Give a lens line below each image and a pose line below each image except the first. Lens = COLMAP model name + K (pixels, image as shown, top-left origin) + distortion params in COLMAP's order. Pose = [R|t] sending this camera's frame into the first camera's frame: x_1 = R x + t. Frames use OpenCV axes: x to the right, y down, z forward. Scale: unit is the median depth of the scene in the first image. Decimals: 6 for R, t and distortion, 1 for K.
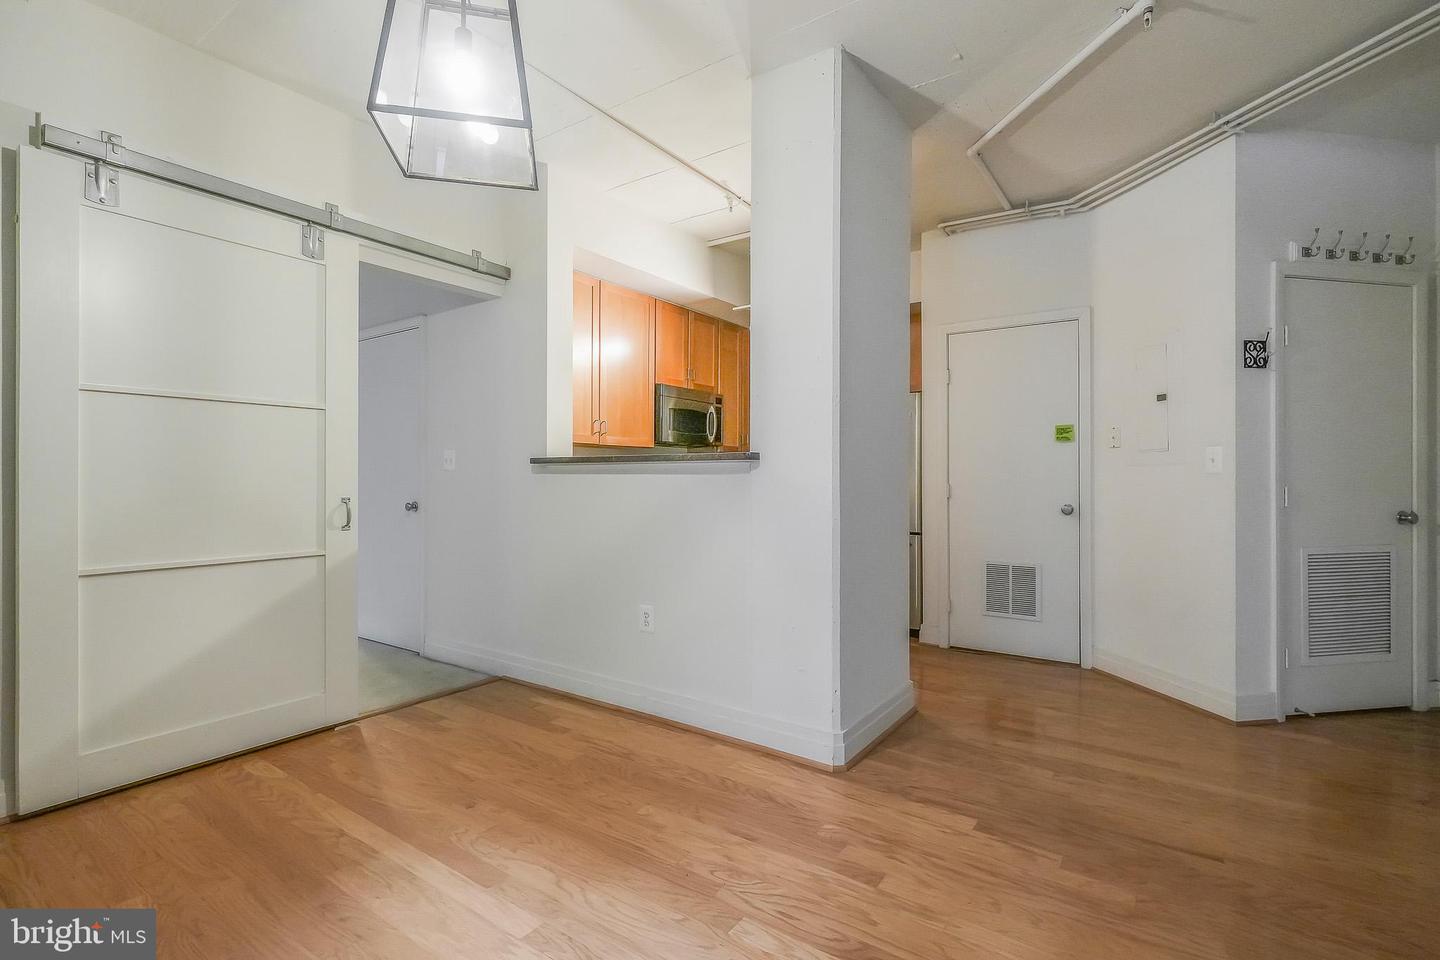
lens RADIAL K [[669.3, 0, 730.2], [0, 669.3, 477.1], [0, 0, 1]] dist [0.001327, 0.001039]
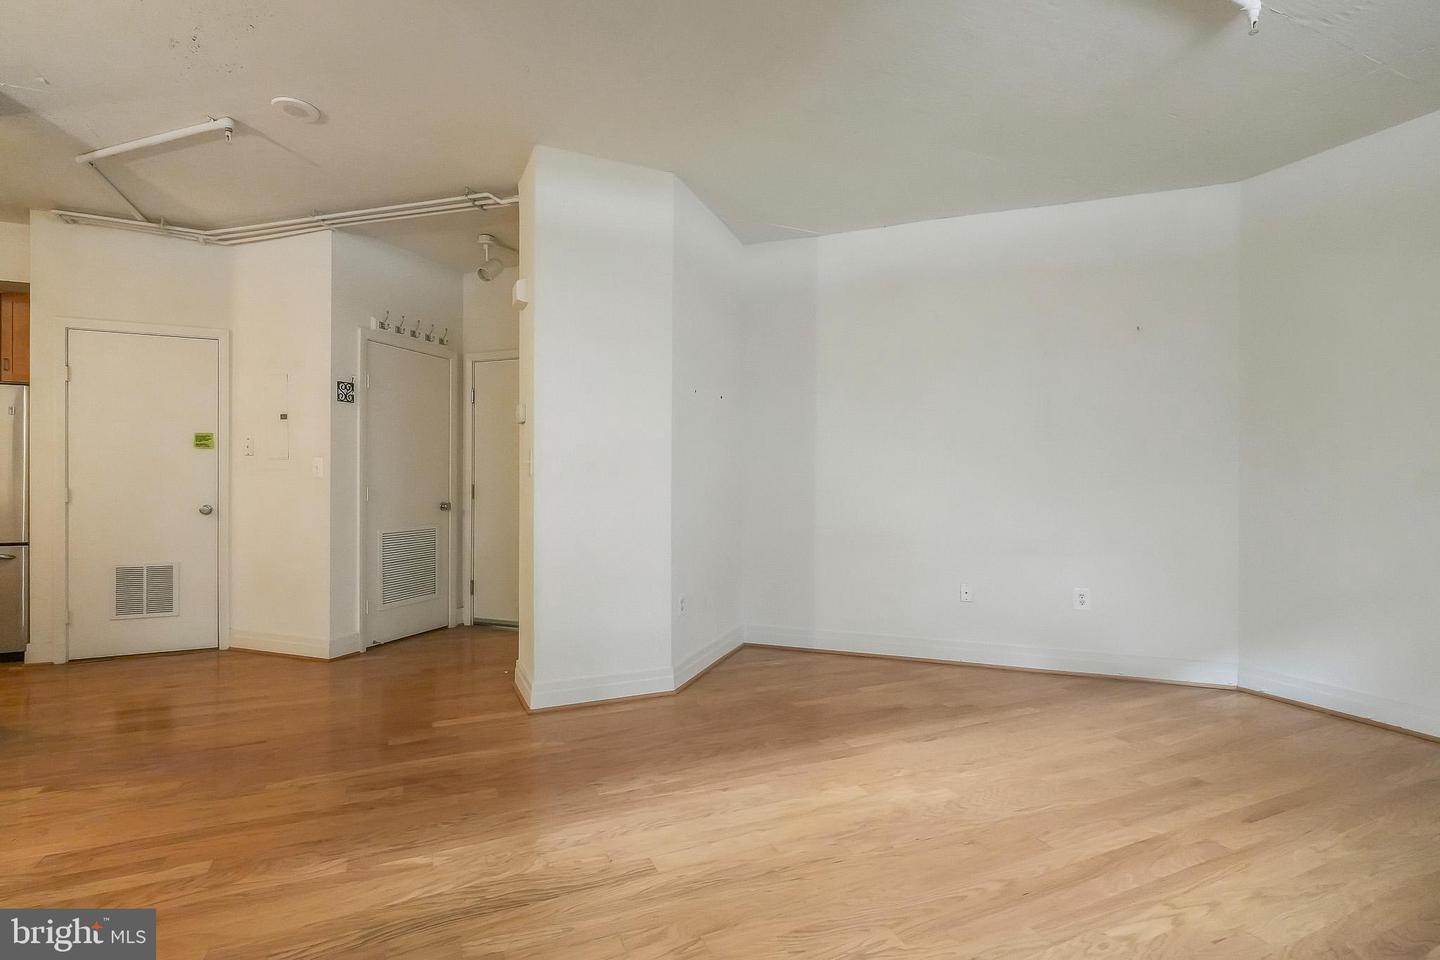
lens RADIAL K [[673.7, 0, 714.8], [0, 673.7, 477.2], [0, 0, 1]] dist [0.000770, 0.000428]
pose [[0.523242, 0.003112, 0.852179, -0.006401], [0.000322, 0.999993, -0.003849, -0.000849], [-0.852184, 0.002288, 0.523237, -0.355438]]
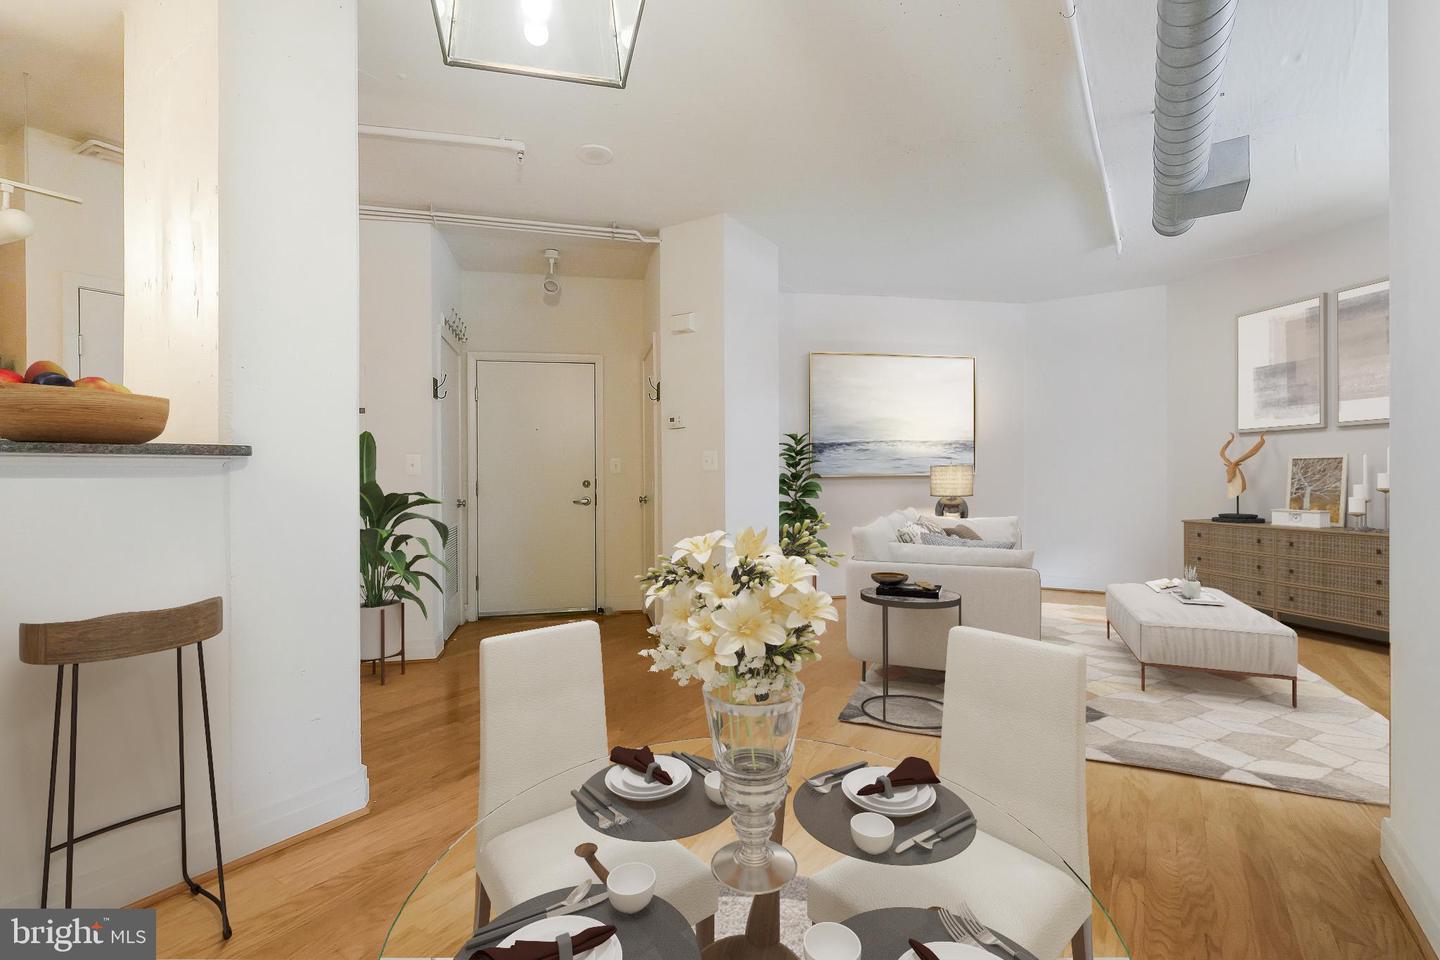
lens RADIAL K [[669.3, 0, 730.2], [0, 669.3, 477.1], [0, 0, 1]] dist [0.001327, 0.001039]
pose [[-0.041934, -0.004362, 0.999111, -0.564434], [0.011884, 0.999918, 0.004864, -0.000542], [-0.999050, 0.012077, -0.041878, 0.420550]]
